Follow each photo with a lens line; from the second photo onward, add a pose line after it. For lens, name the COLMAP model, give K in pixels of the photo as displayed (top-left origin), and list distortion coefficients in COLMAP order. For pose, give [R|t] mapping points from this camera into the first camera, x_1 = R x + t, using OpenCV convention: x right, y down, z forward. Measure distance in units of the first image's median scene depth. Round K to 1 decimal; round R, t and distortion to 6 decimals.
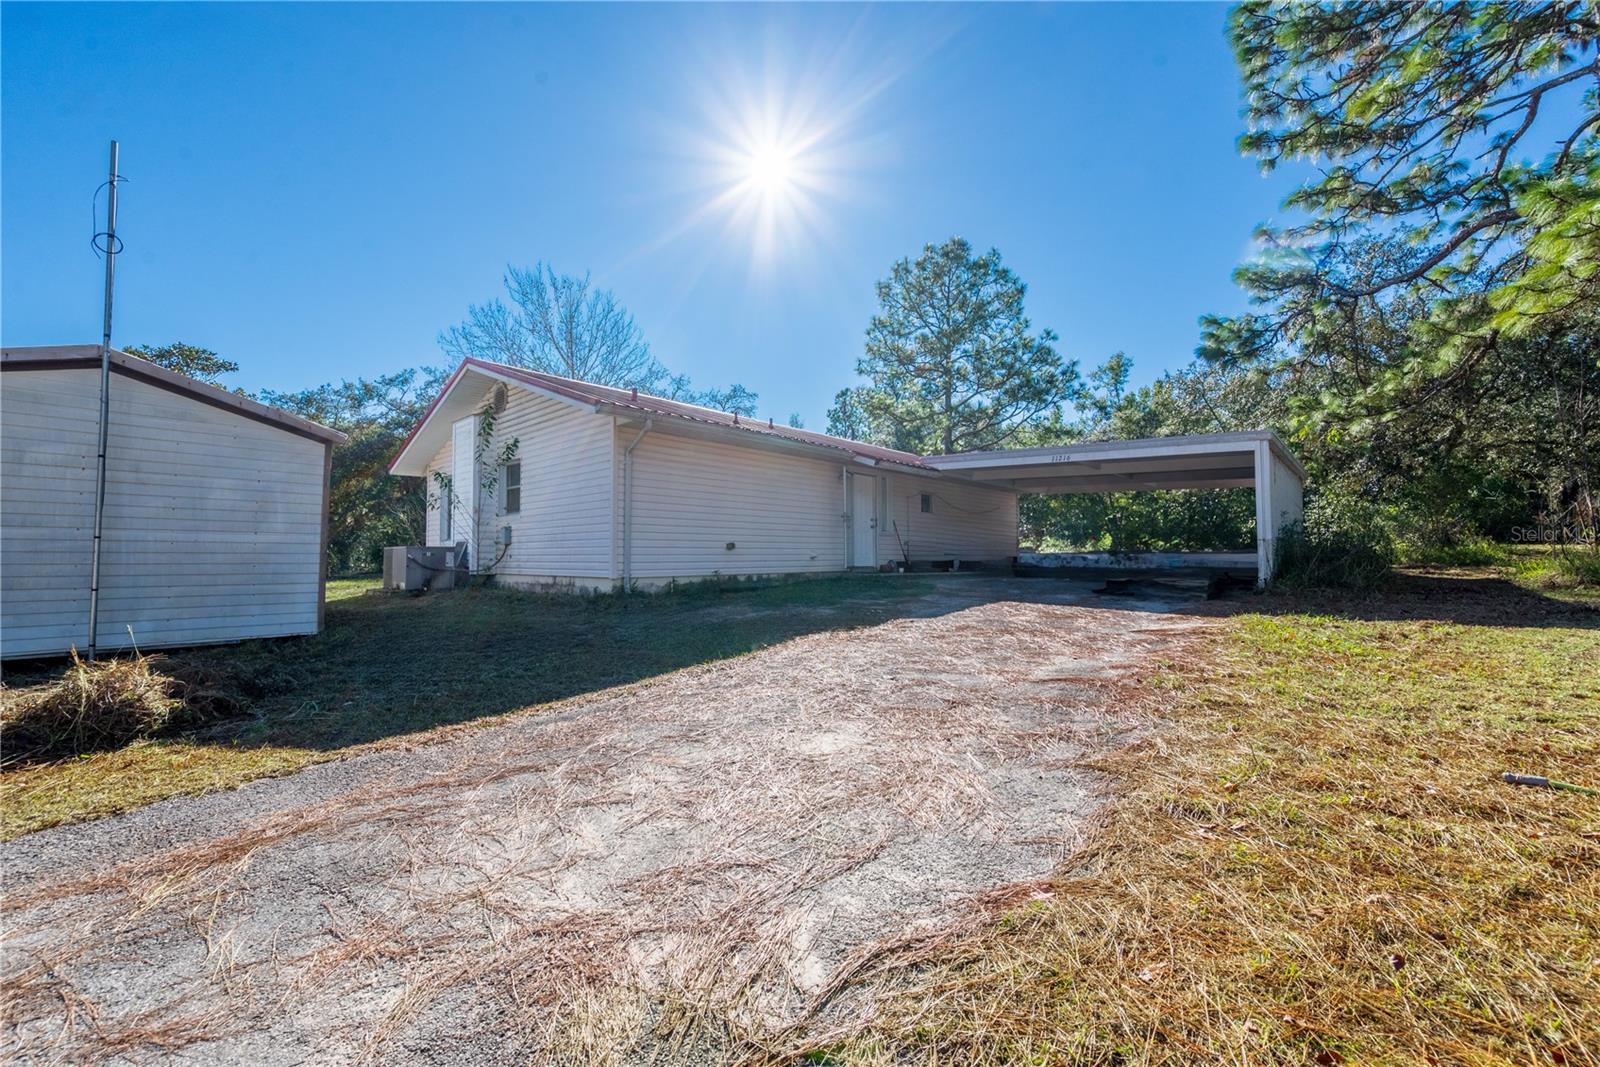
lens RADIAL K [[634.8, 0, 801.6], [0, 634.8, 537.3], [0, 0, 1]] dist [-0.003329, -0.000052]
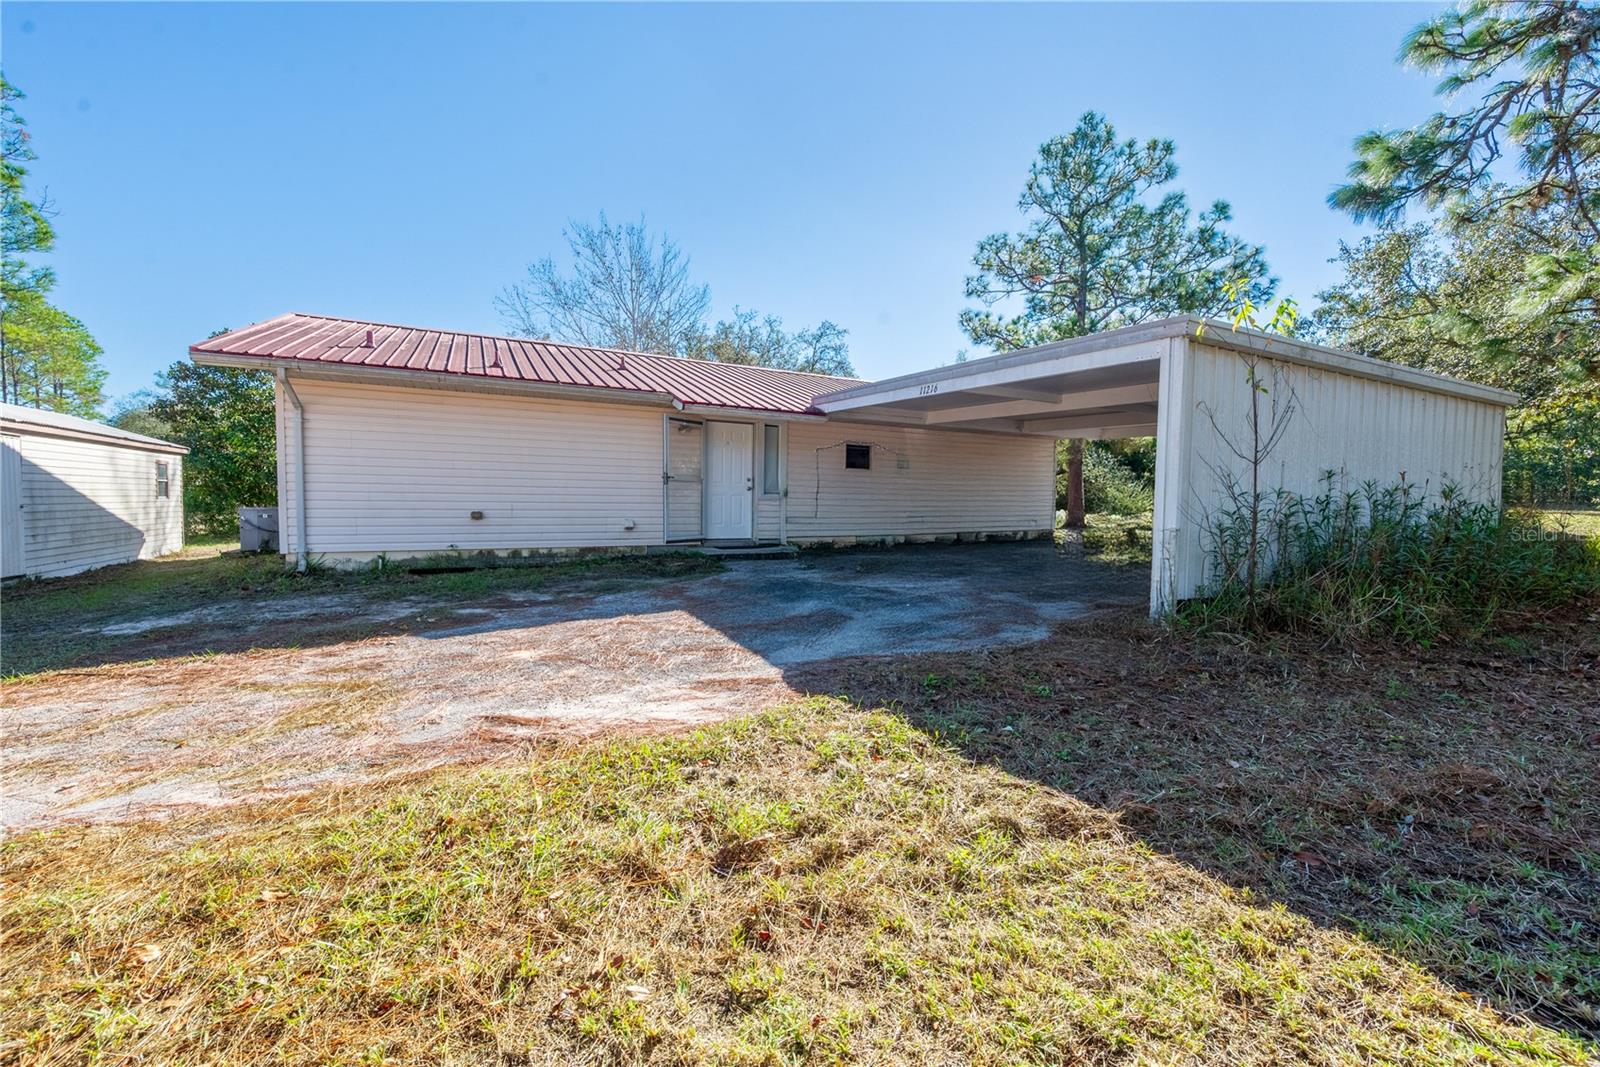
lens RADIAL K [[634.8, 0, 797.2], [0, 634.8, 525.8], [0, 0, 1]] dist [-0.003329, -0.000052]
pose [[0.938895, 0.023946, -0.343369, 0.452311], [-0.001291, 0.997815, 0.066056, -0.021766], [0.344201, -0.061577, 0.936875, 0.298787]]
